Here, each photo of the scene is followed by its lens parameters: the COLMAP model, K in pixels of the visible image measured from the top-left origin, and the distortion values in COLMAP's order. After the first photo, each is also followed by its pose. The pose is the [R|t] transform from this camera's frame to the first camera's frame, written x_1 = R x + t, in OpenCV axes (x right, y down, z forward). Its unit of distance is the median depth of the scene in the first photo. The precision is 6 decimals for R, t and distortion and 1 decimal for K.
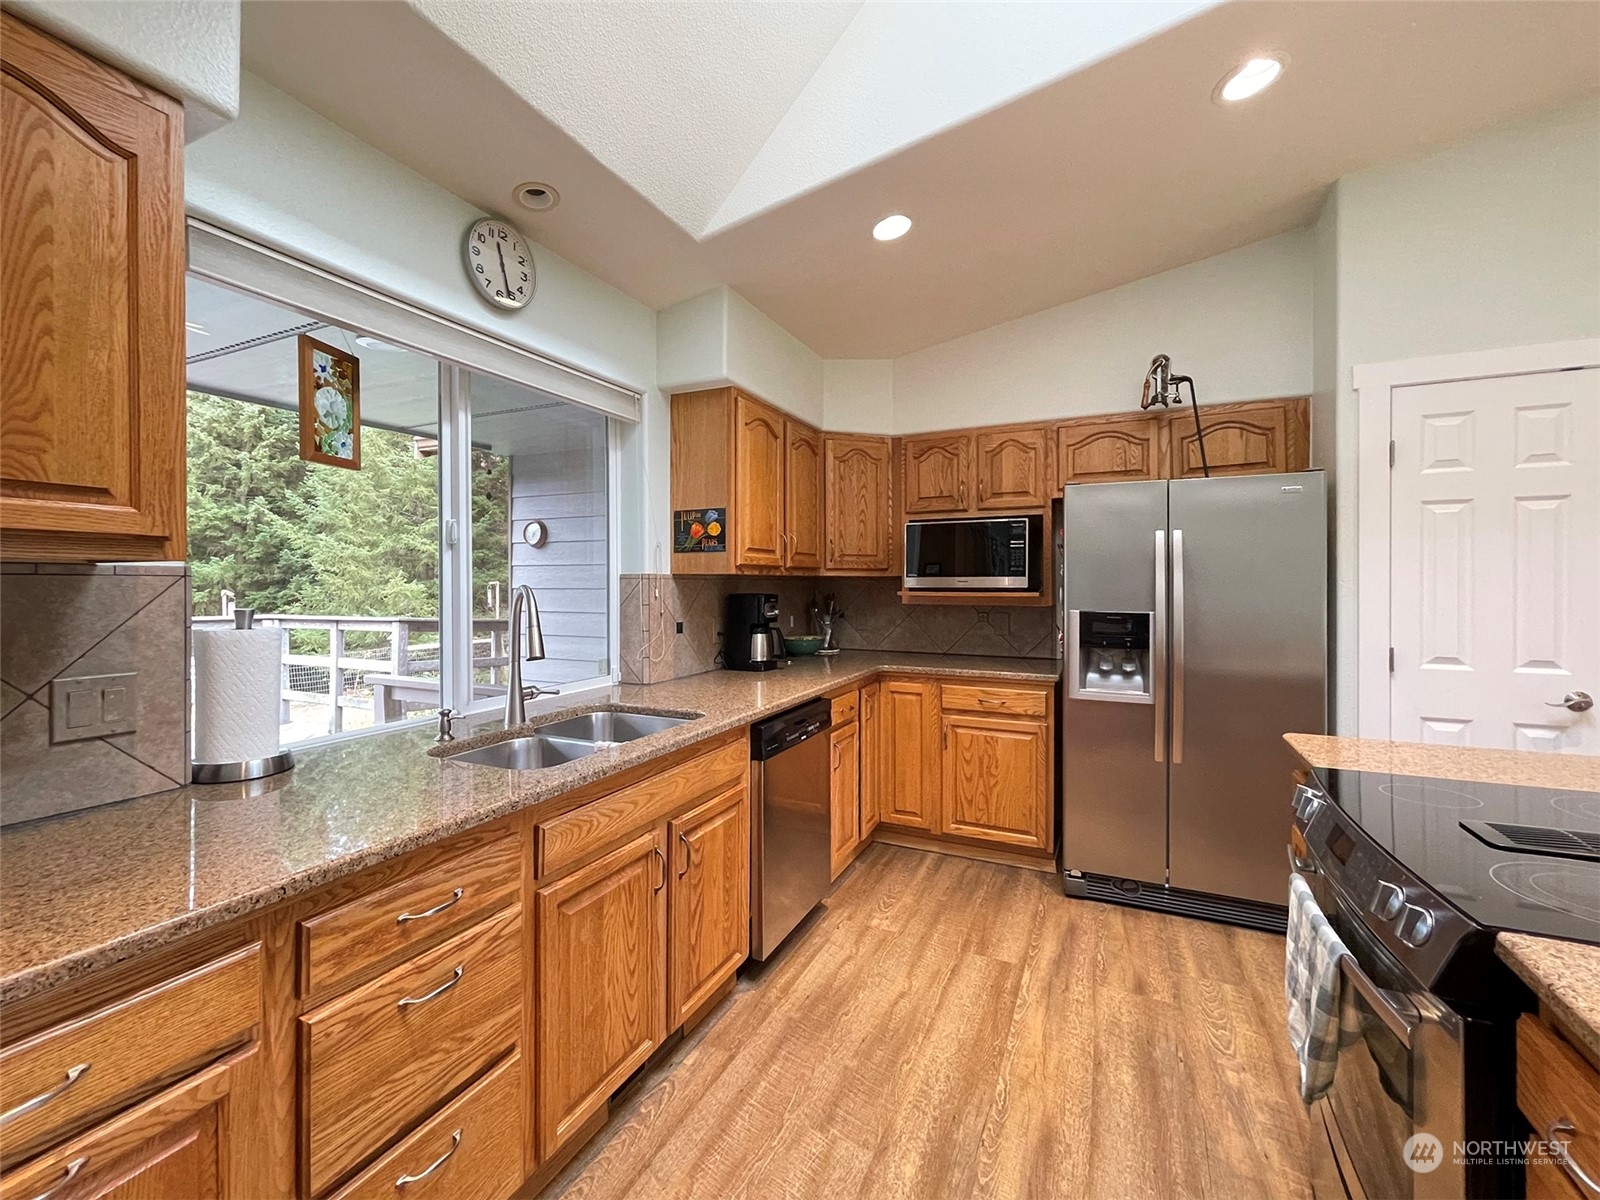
lens RADIAL K [[660.1, 0, 791.9], [0, 660.1, 592.8], [0, 0, 1]] dist [-0.006544, 0.002435]
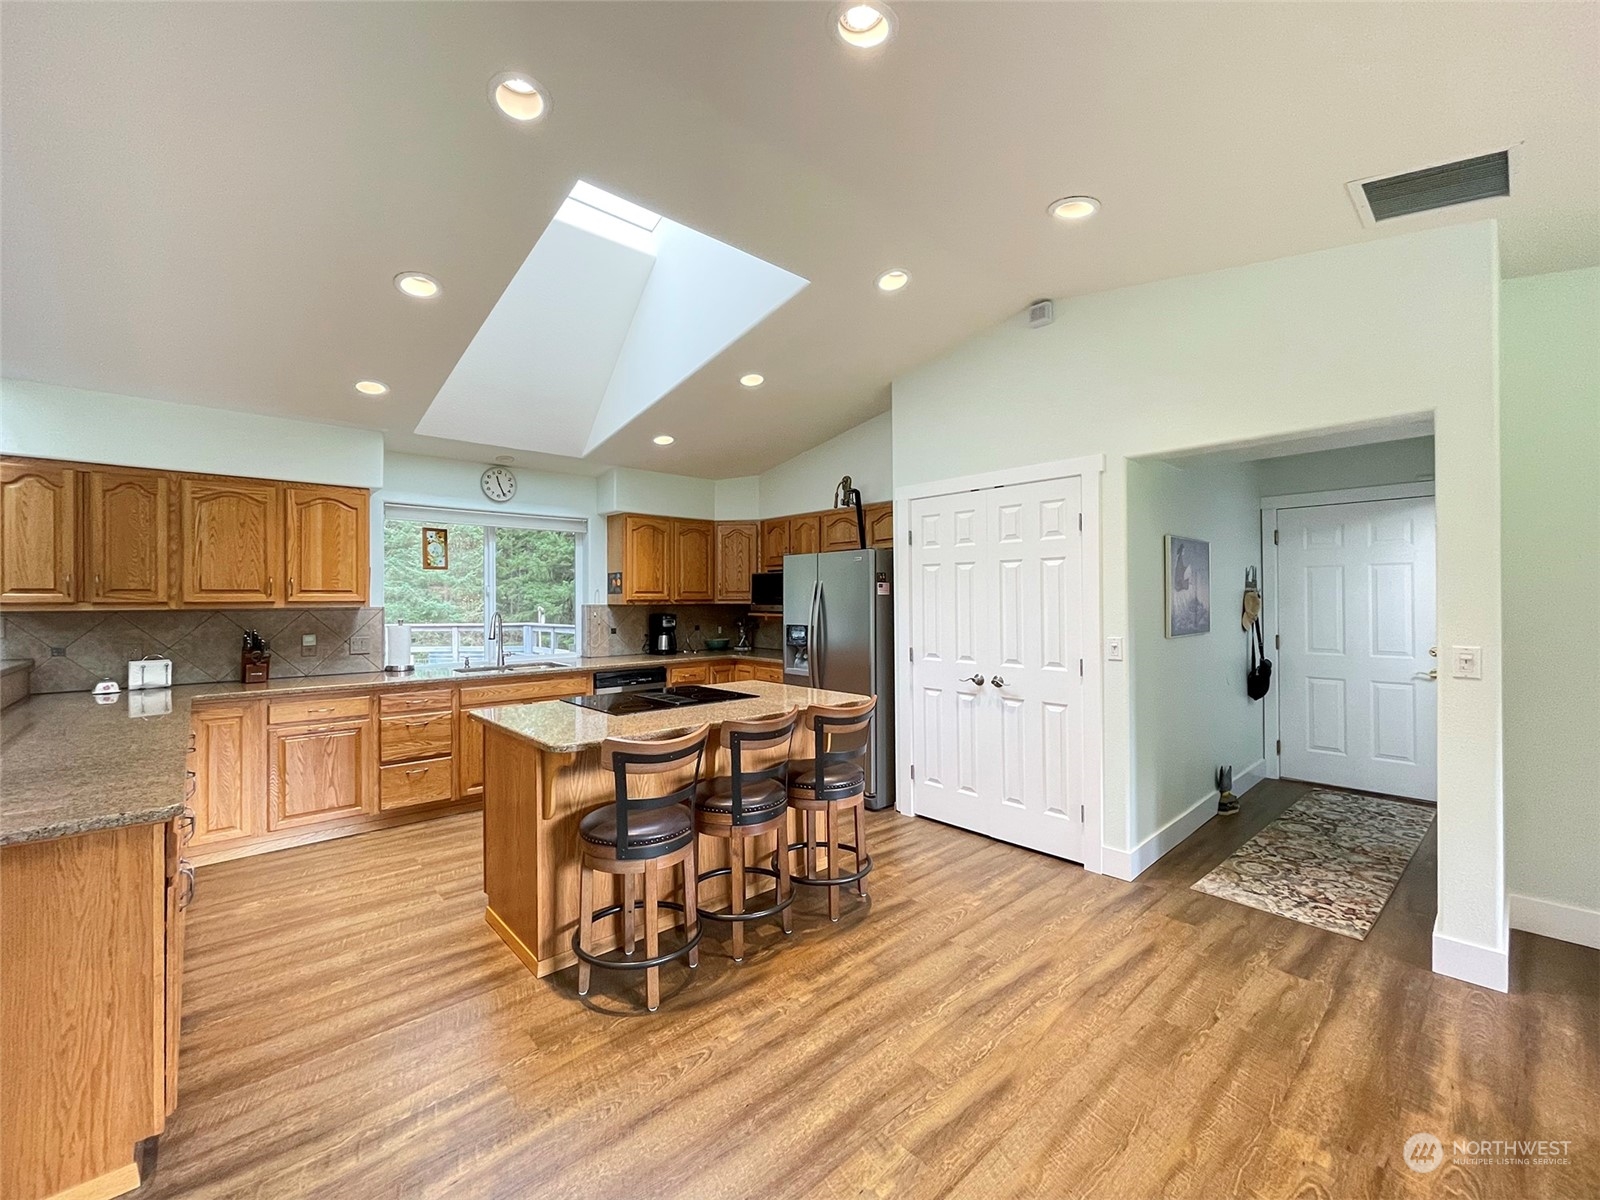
lens RADIAL K [[660.1, 0, 809.8], [0, 660.1, 594.0], [0, 0, 1]] dist [-0.006544, 0.002435]
pose [[0.929531, -0.003422, -0.368728, 1.144865], [-0.004371, 0.999784, -0.020298, -0.021662], [0.368718, 0.020479, 0.929316, -0.649528]]
